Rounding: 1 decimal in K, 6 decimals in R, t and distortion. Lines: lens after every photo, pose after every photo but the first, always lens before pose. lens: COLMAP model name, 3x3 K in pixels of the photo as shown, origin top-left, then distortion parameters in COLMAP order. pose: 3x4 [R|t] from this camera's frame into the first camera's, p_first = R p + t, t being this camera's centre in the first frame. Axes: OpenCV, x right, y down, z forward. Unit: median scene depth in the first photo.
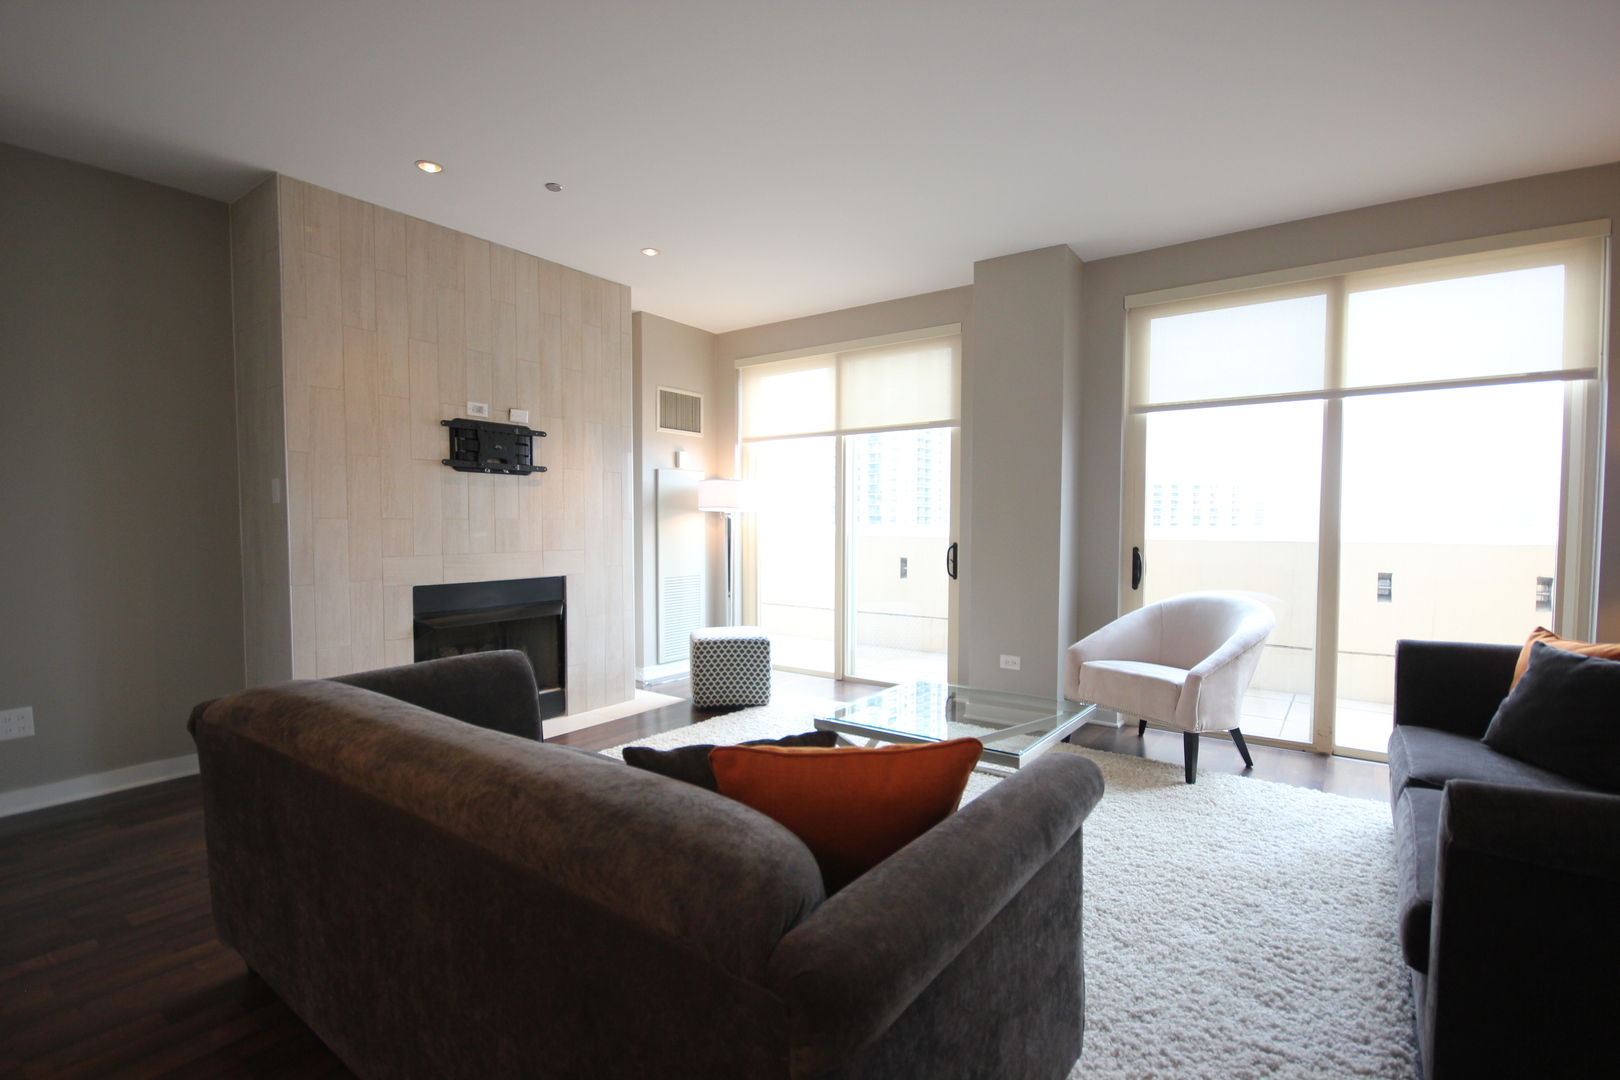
lens RADIAL K [[758.9, 0, 806.8], [0, 758.9, 555.0], [0, 0, 1]] dist [0.000366, -0.000650]
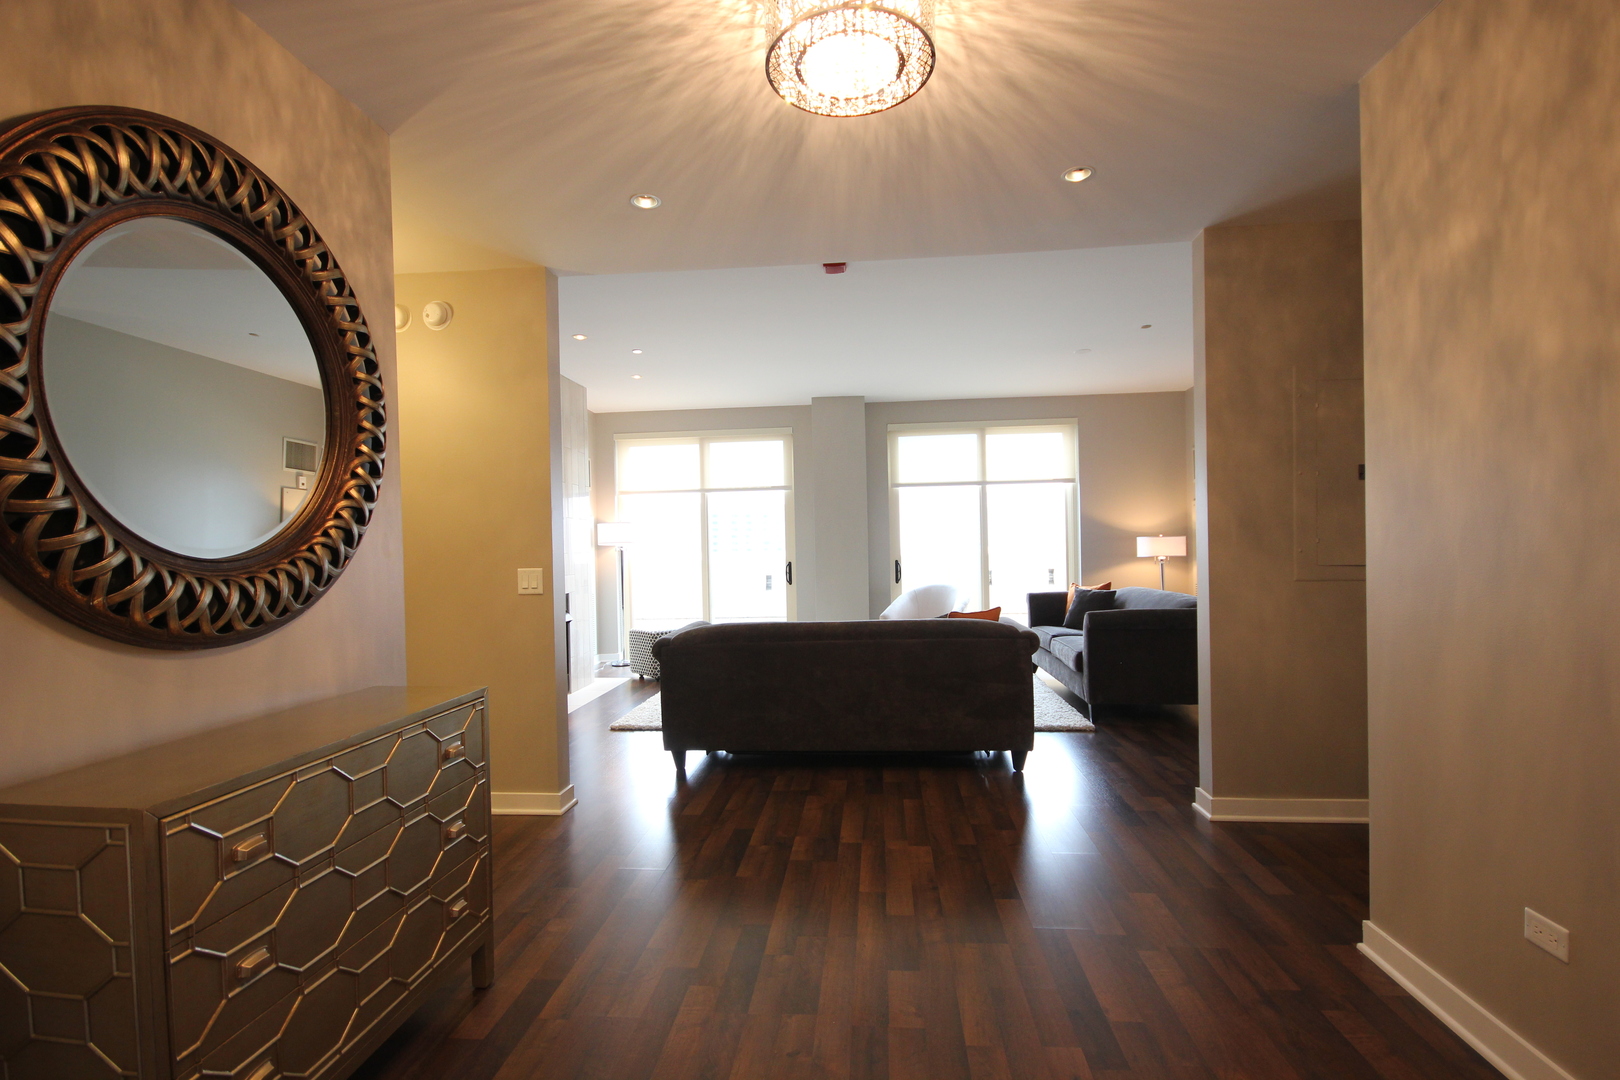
lens RADIAL K [[758.9, 0, 806.8], [0, 758.9, 555.0], [0, 0, 1]] dist [0.000366, -0.000650]
pose [[0.860426, -0.026675, 0.508877, -0.678283], [0.045598, 0.998653, -0.024751, 0.012456], [-0.507531, 0.044500, 0.860483, -0.462634]]
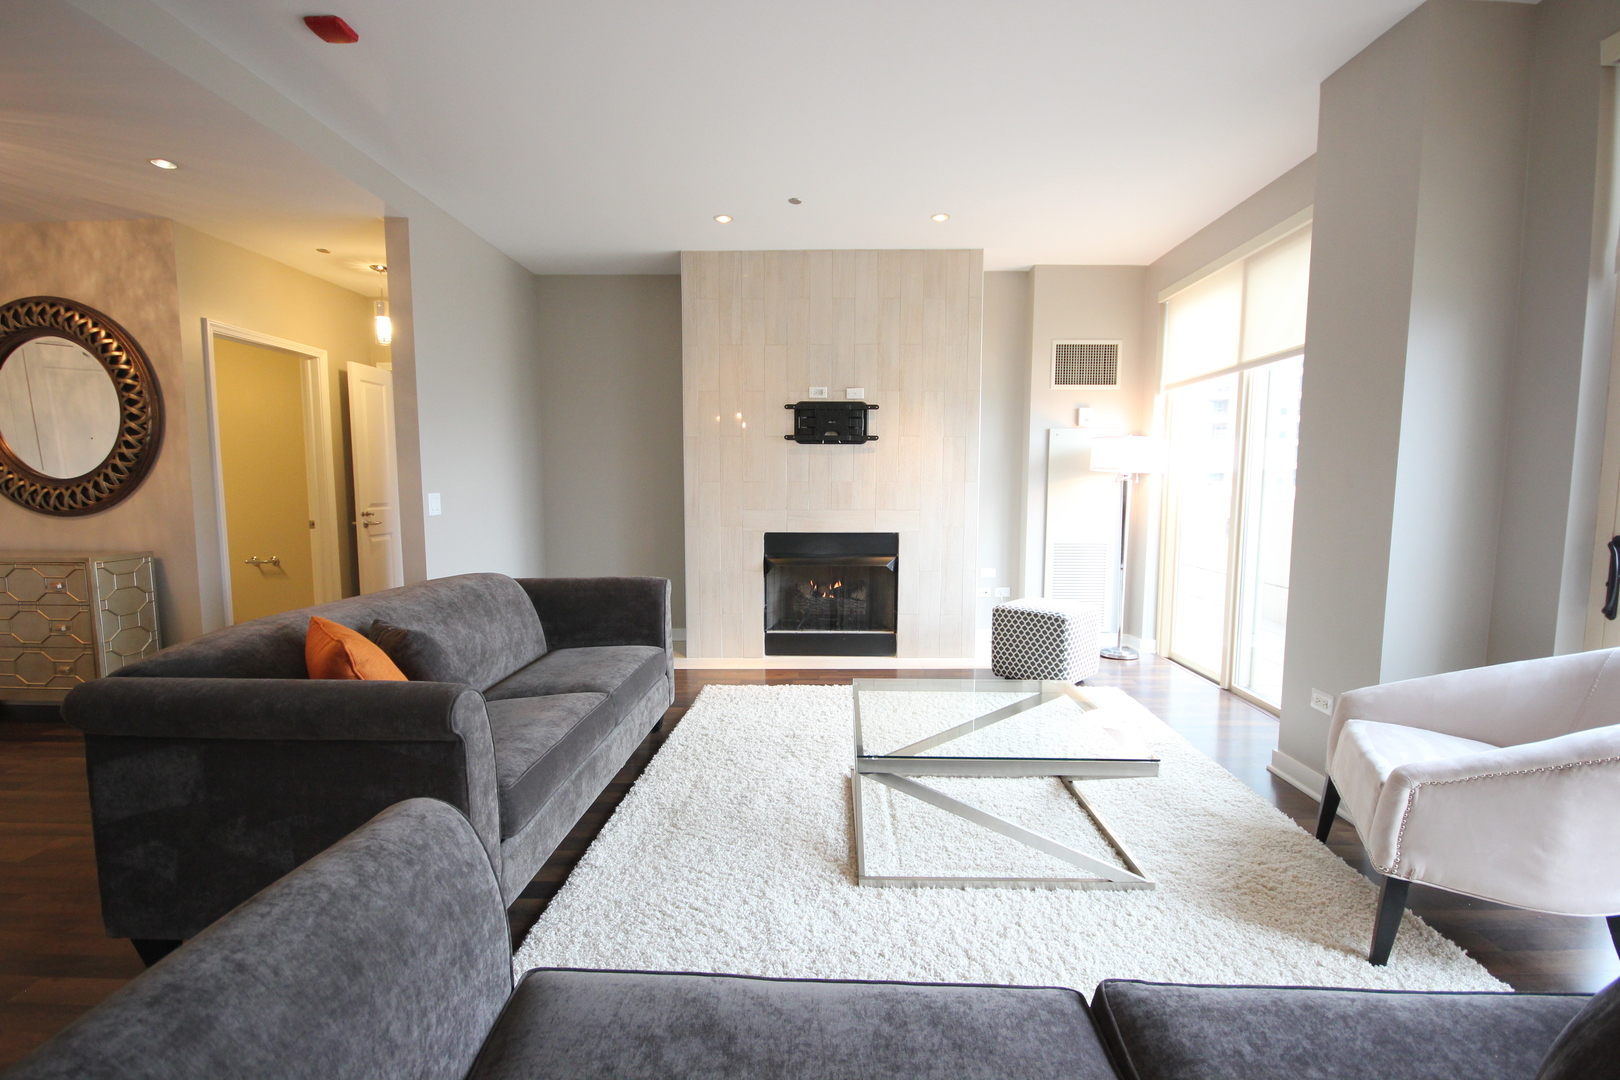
lens RADIAL K [[745.2, 0, 806.1], [0, 745.2, 552.4], [0, 0, 1]] dist [-0.014563, -0.000514]
pose [[0.569780, 0.075403, -0.818331, 0.523025], [-0.036392, 0.997120, 0.066539, -0.012112], [0.820991, -0.008132, 0.570883, 0.272804]]
